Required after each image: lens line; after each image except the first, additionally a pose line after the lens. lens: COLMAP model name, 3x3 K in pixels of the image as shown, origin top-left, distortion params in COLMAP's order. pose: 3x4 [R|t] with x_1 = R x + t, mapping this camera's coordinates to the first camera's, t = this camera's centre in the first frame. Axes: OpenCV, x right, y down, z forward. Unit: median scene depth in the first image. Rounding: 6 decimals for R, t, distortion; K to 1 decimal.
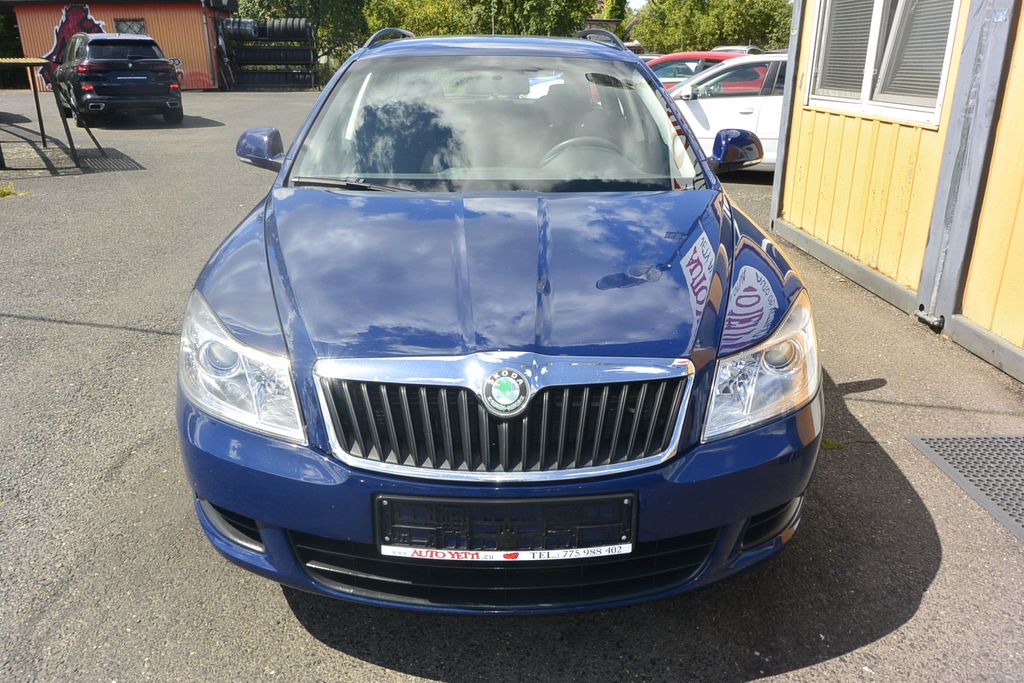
lens RADIAL K [[783.6, 0, 512.1], [0, 783.6, 342.4], [0, 0, 1]] dist [-0.002834, 0.007899]
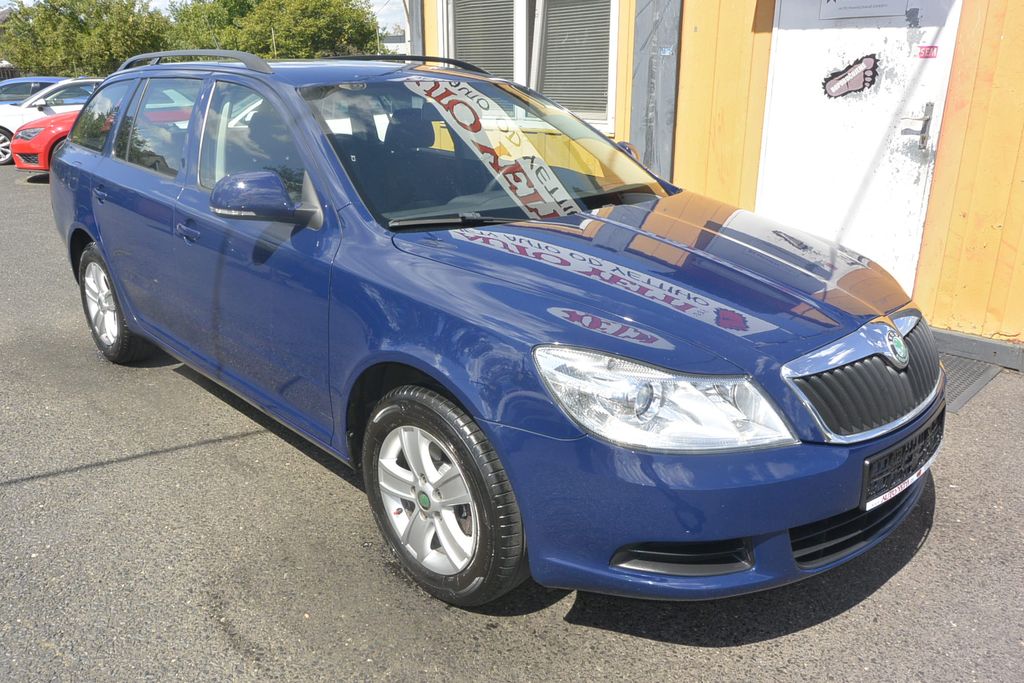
lens RADIAL K [[783.6, 0, 504.5], [0, 783.6, 340.8], [0, 0, 1]] dist [-0.002834, 0.007899]
pose [[0.734571, -0.218474, 0.642397, -0.536059], [0.235411, 0.969999, 0.060699, -0.073120], [-0.636385, 0.106640, 0.763964, 0.183563]]
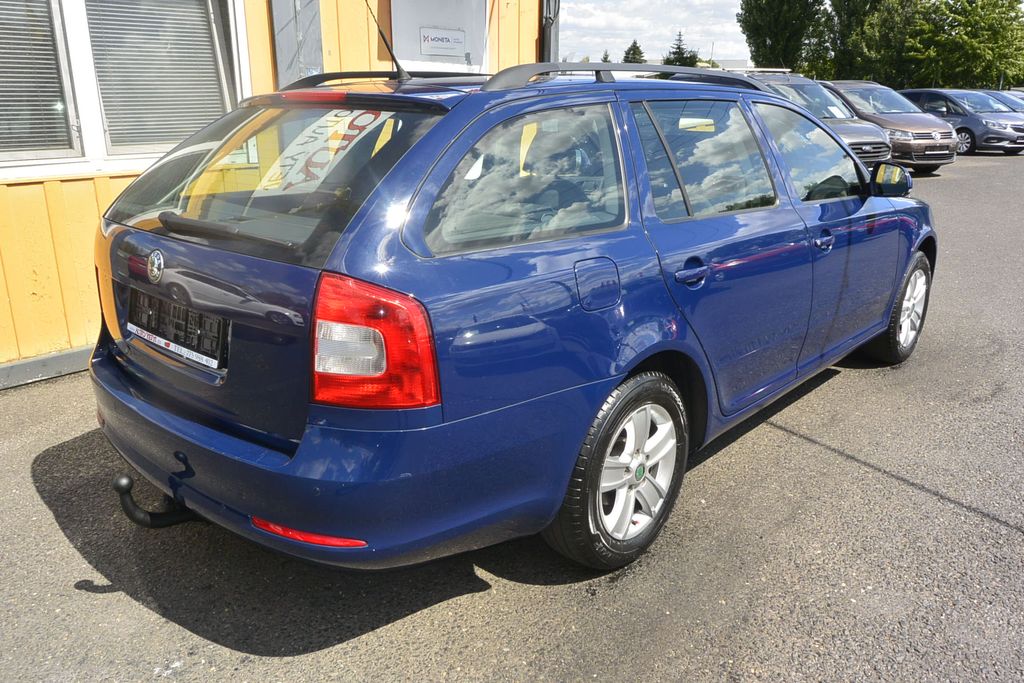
lens RADIAL K [[783.6, 0, 506.7], [0, 783.6, 331.0], [0, 0, 1]] dist [-0.002834, 0.007899]
pose [[-0.724826, -0.198915, 0.659591, -0.565934], [0.237723, 0.826393, 0.510452, -0.622608], [-0.646618, 0.526789, -0.551705, 1.669158]]
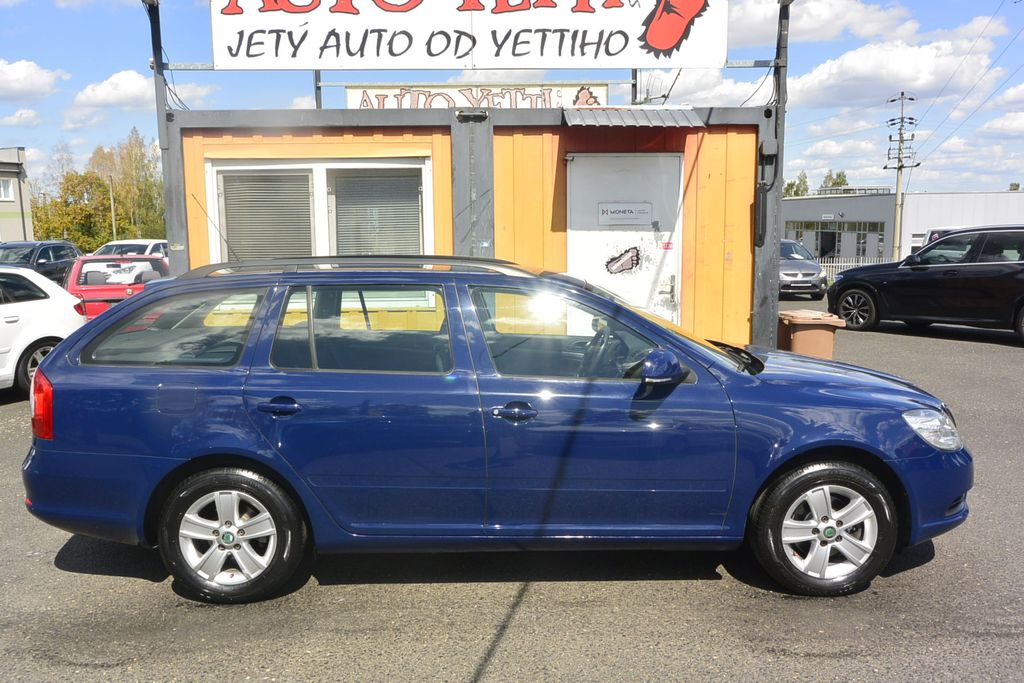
lens RADIAL K [[783.6, 0, 506.9], [0, 783.6, 344.4], [0, 0, 1]] dist [-0.002834, 0.007899]
pose [[0.003552, -0.138936, 0.990295, -1.110672], [0.353702, 0.926460, 0.128711, -0.392436], [-0.935352, 0.349812, 0.052433, 0.888426]]
